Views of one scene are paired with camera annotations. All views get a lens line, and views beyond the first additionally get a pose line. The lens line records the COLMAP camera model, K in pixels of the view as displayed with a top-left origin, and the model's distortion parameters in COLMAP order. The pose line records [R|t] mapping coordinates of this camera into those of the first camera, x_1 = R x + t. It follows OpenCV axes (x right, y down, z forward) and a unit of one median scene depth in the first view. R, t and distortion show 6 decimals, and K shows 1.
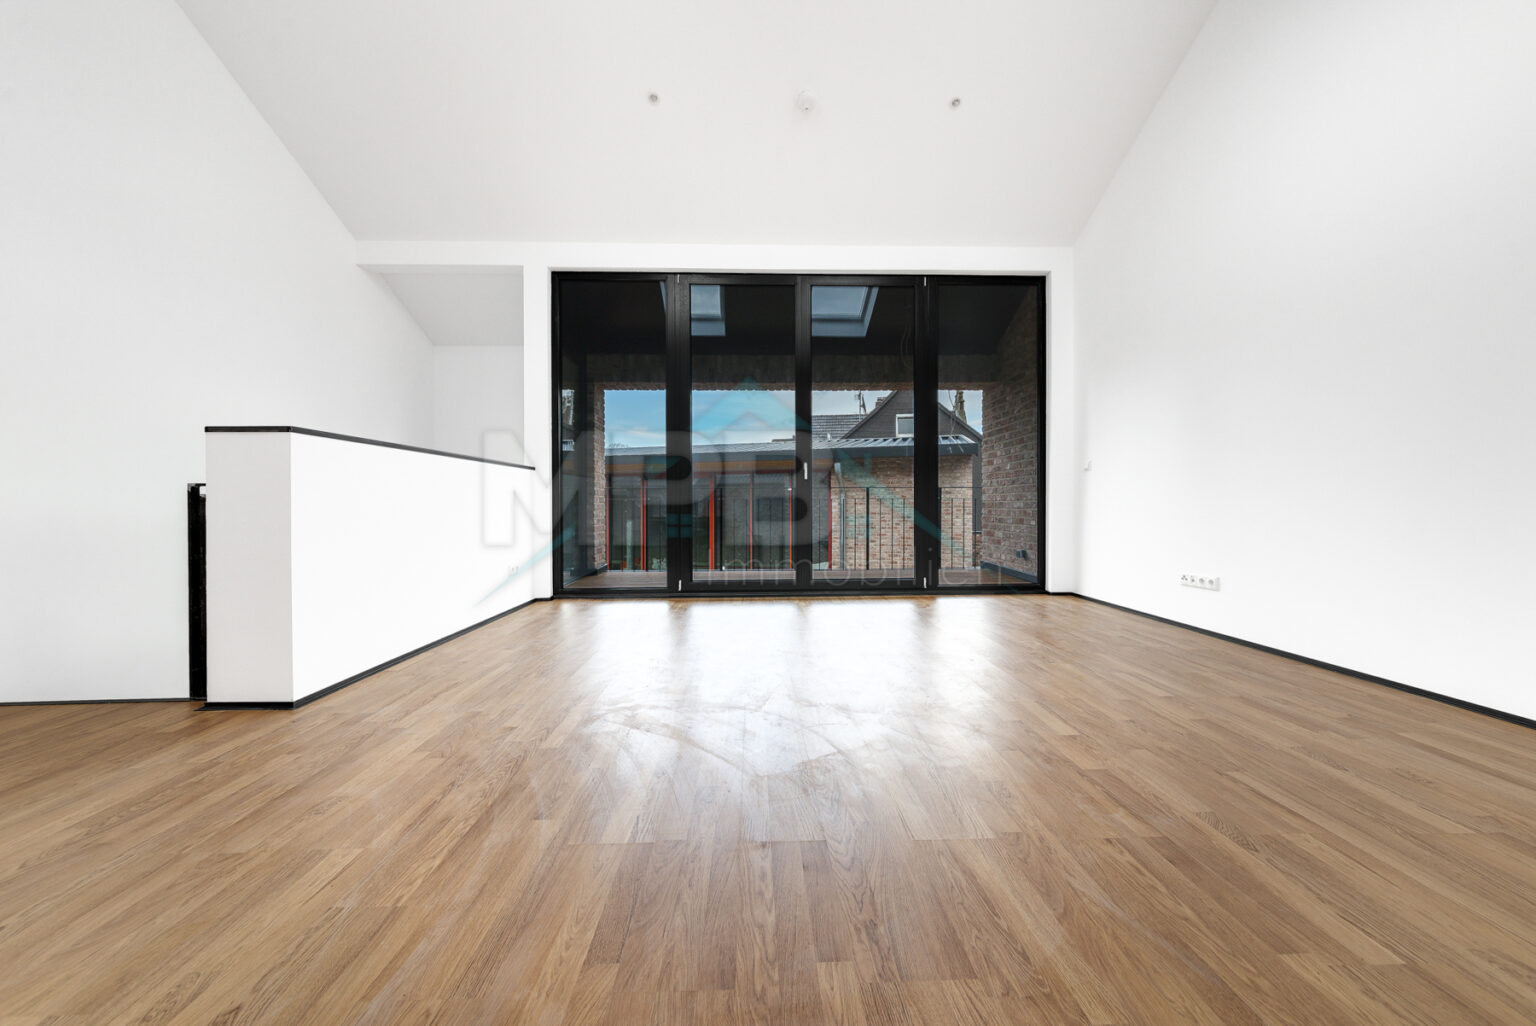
lens RADIAL K [[555.1, 0, 776.0], [0, 555.1, 520.7], [0, 0, 1]] dist [-0.000666, 0.000035]
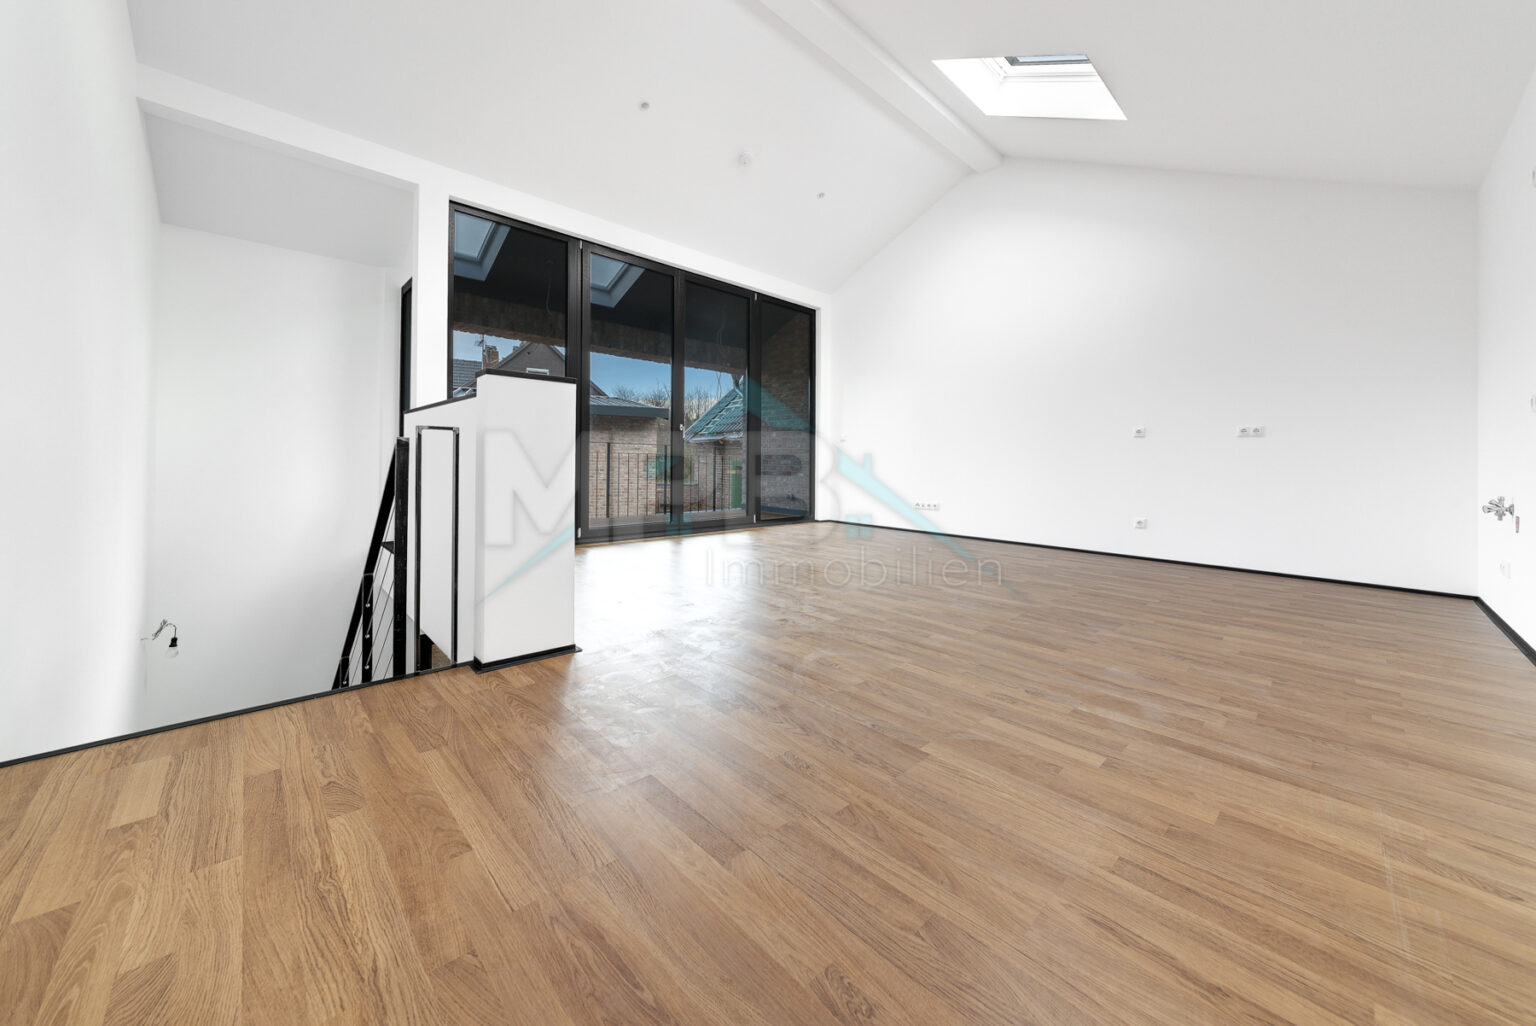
lens RADIAL K [[528.0, 0, 752.6], [0, 528.0, 466.8], [0, 0, 1]] dist [0.034142, -0.000063]
pose [[0.776053, 0.009098, 0.630602, -0.554626], [-0.003433, 0.999942, -0.010201, -0.001748], [-0.630658, 0.005752, 0.776040, 0.000479]]
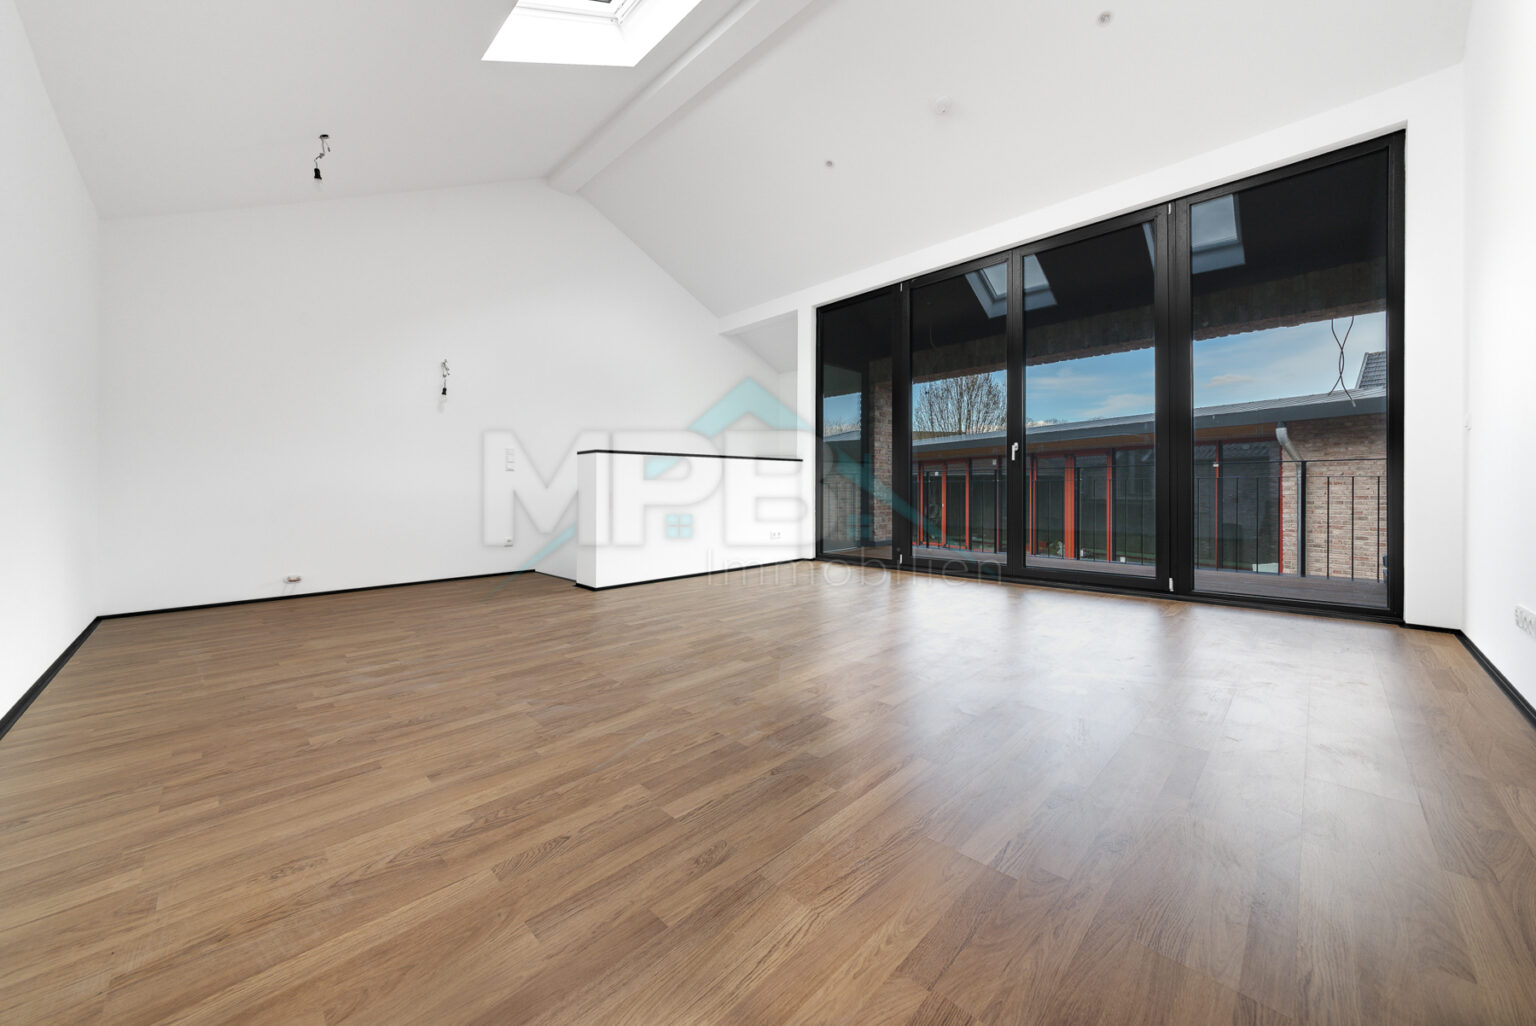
lens RADIAL K [[557.8, 0, 777.0], [0, 557.8, 488.9], [0, 0, 1]] dist [0.006853, -0.000023]
pose [[0.691083, 0.000249, -0.722775, 0.464313], [-0.015724, 0.999768, -0.014690, -0.004012], [0.722604, 0.021516, 0.690927, 0.037215]]
